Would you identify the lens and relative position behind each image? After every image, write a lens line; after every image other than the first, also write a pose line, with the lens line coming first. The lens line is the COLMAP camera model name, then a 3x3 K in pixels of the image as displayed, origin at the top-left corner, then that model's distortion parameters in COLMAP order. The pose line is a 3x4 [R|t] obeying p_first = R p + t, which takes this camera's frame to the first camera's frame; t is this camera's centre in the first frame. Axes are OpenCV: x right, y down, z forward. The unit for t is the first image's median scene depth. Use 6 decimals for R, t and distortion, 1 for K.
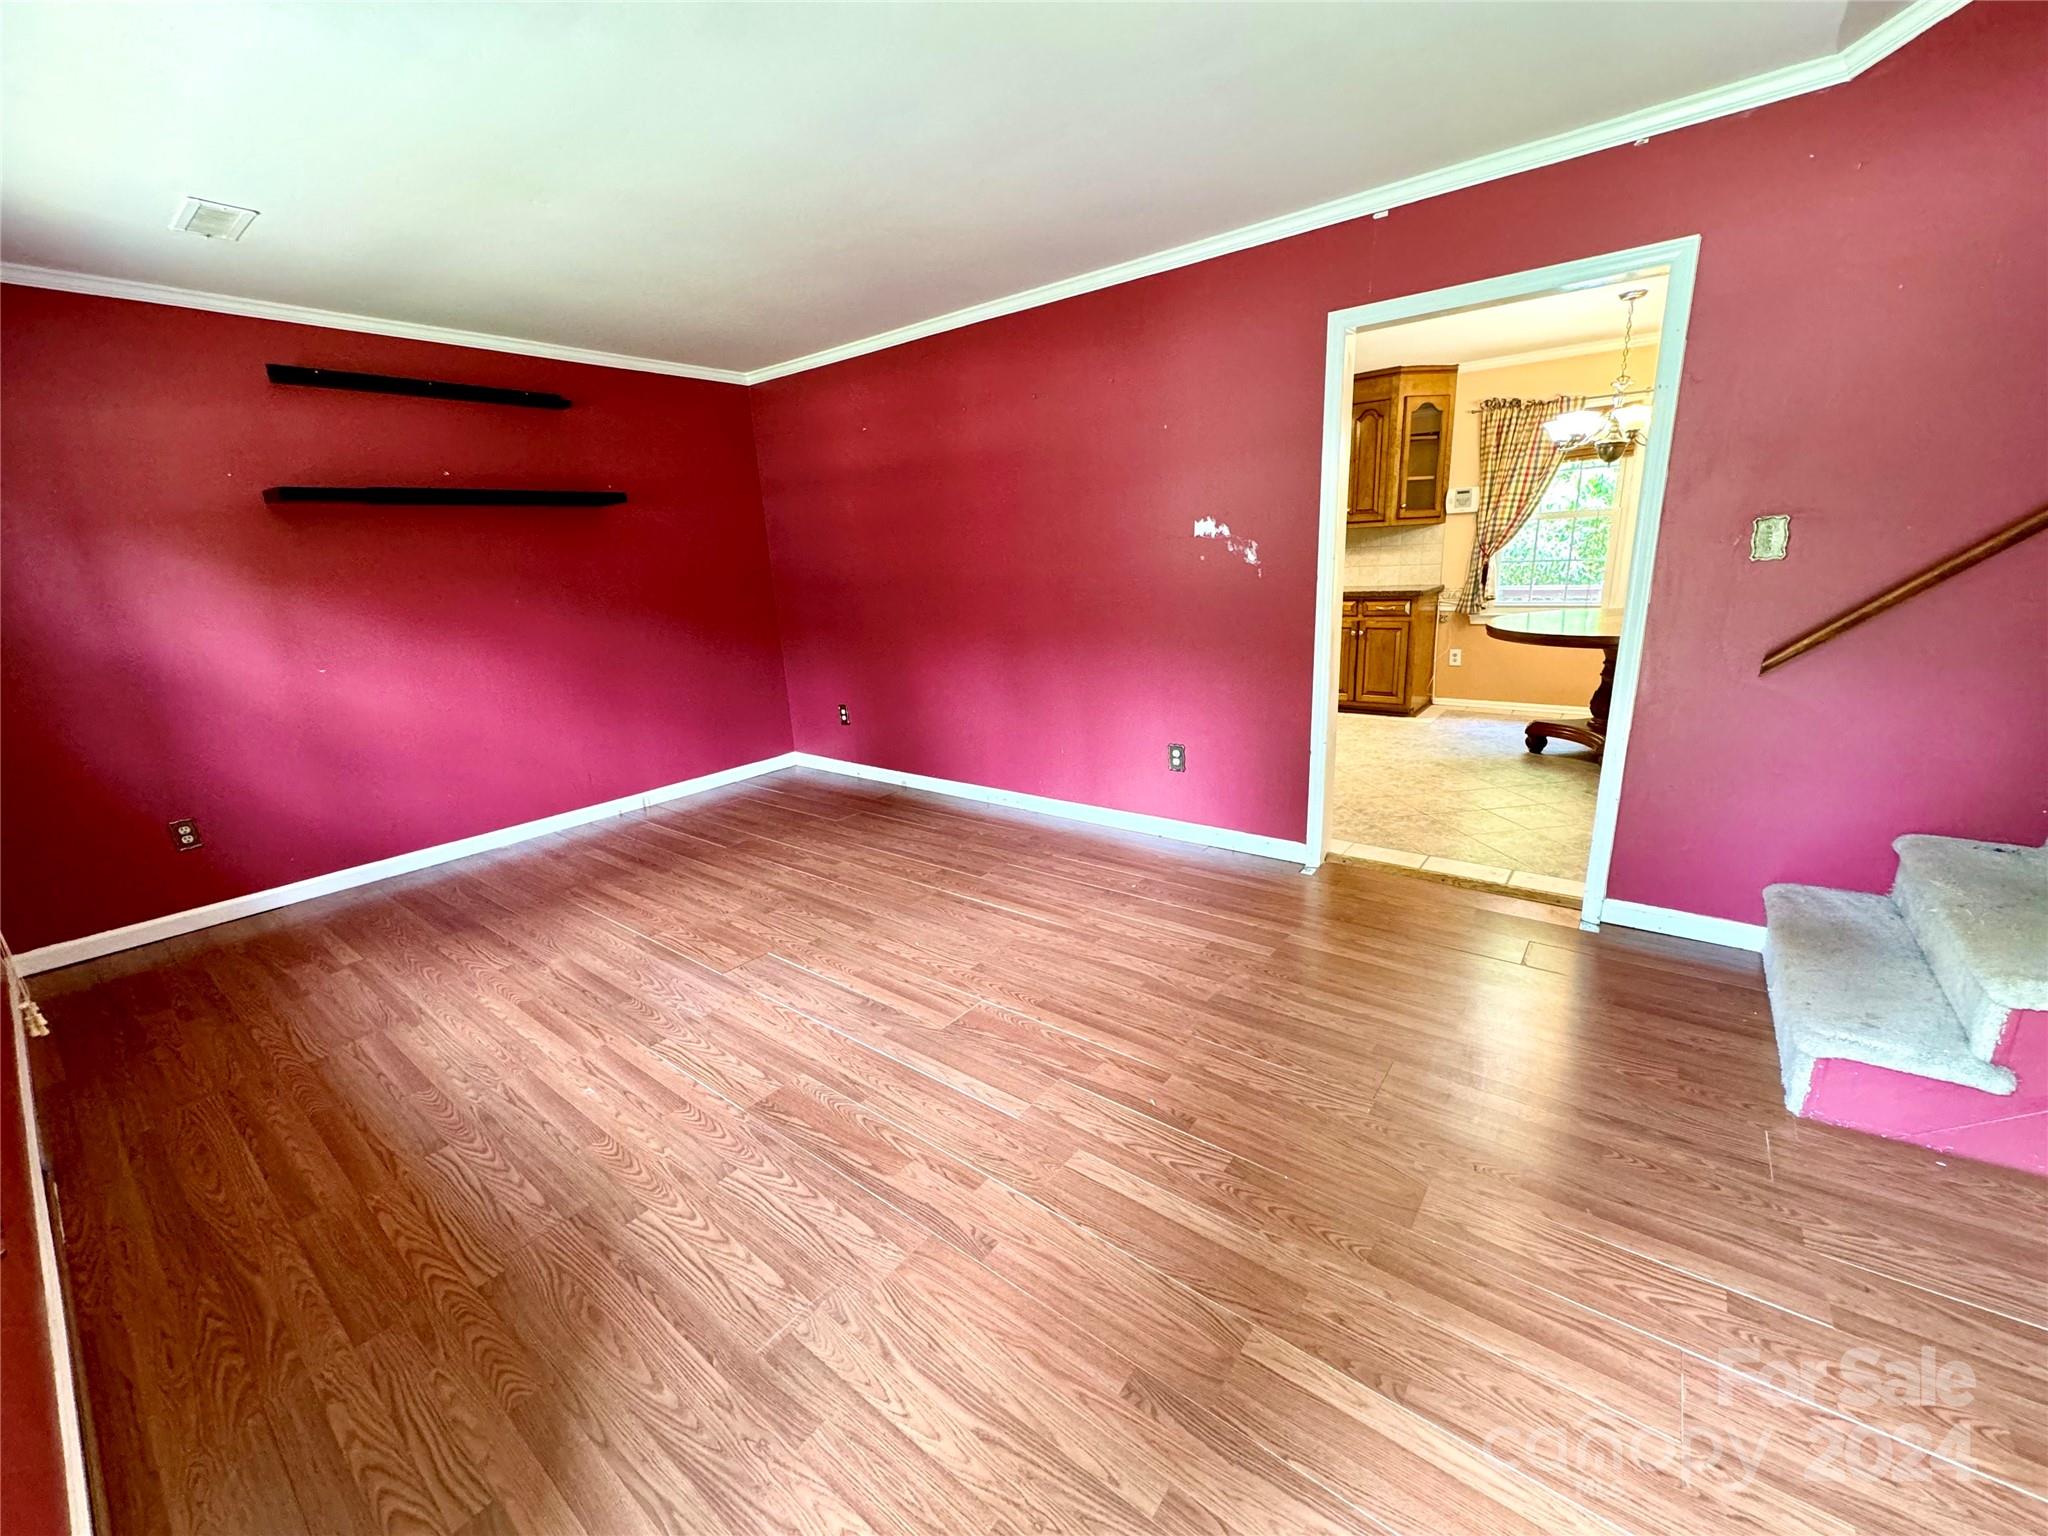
lens RADIAL K [[815.0, 0, 1021.5], [0, 815.0, 768.5], [0, 0, 1]] dist [-0.001687, 0.000143]
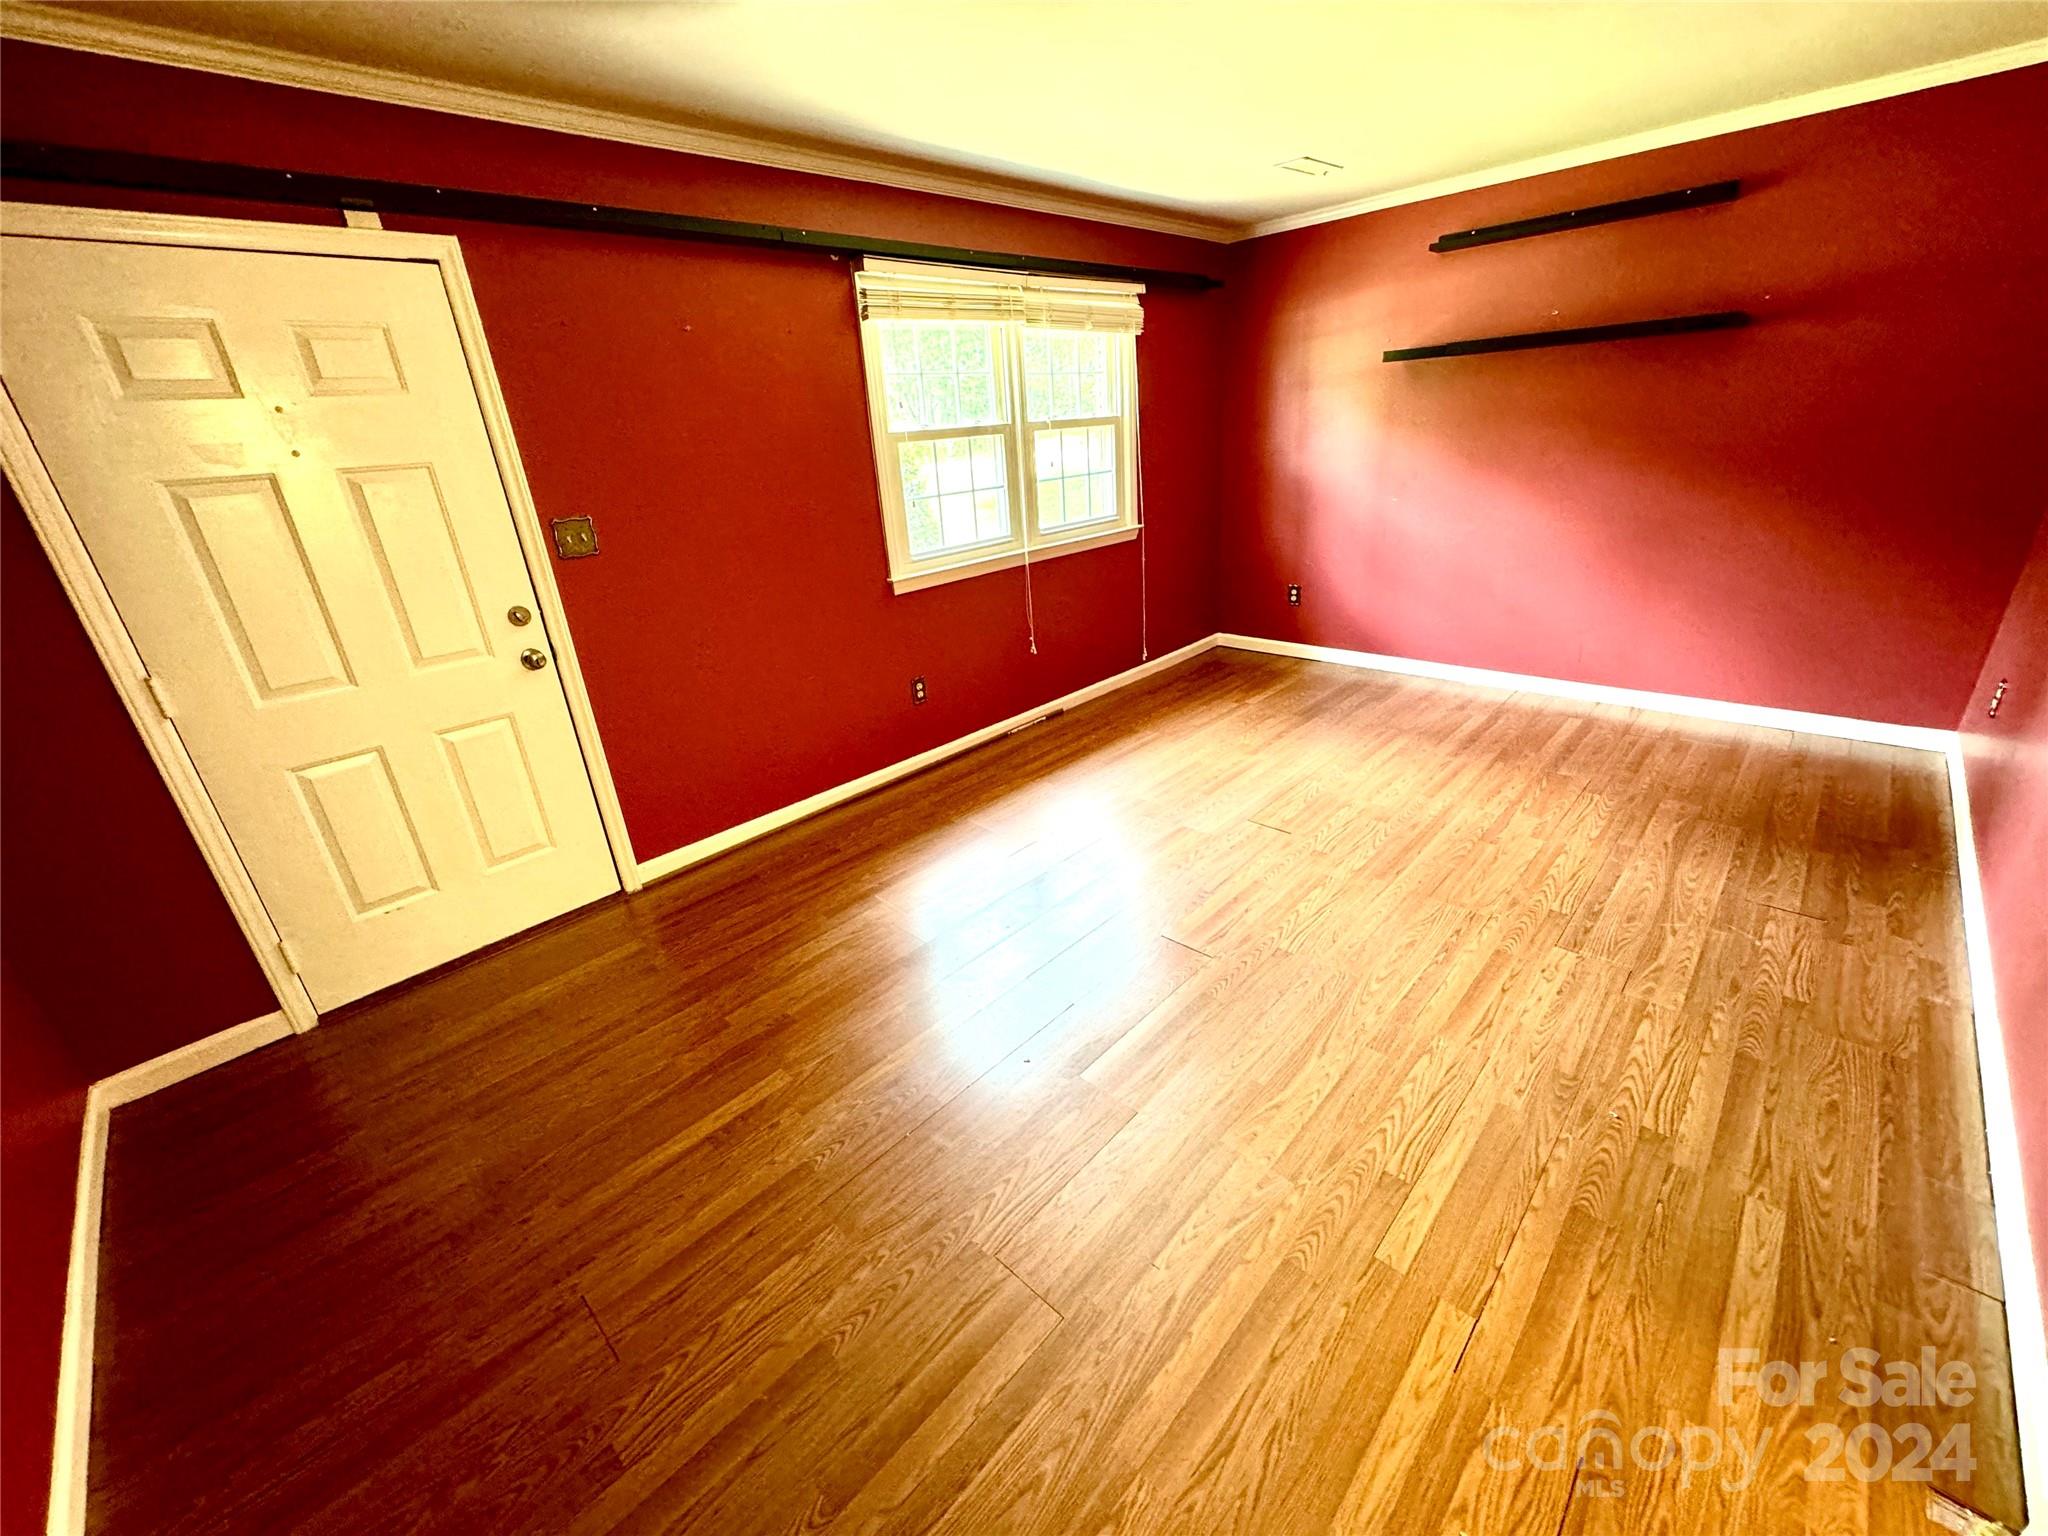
lens RADIAL K [[815.0, 0, 1021.5], [0, 815.0, 768.5], [0, 0, 1]] dist [-0.001687, 0.000143]
pose [[-0.103144, 0.439782, -0.892162, 0.590083], [-0.182428, 0.873367, 0.451608, -0.245772], [0.977794, 0.209336, -0.009855, 0.585631]]
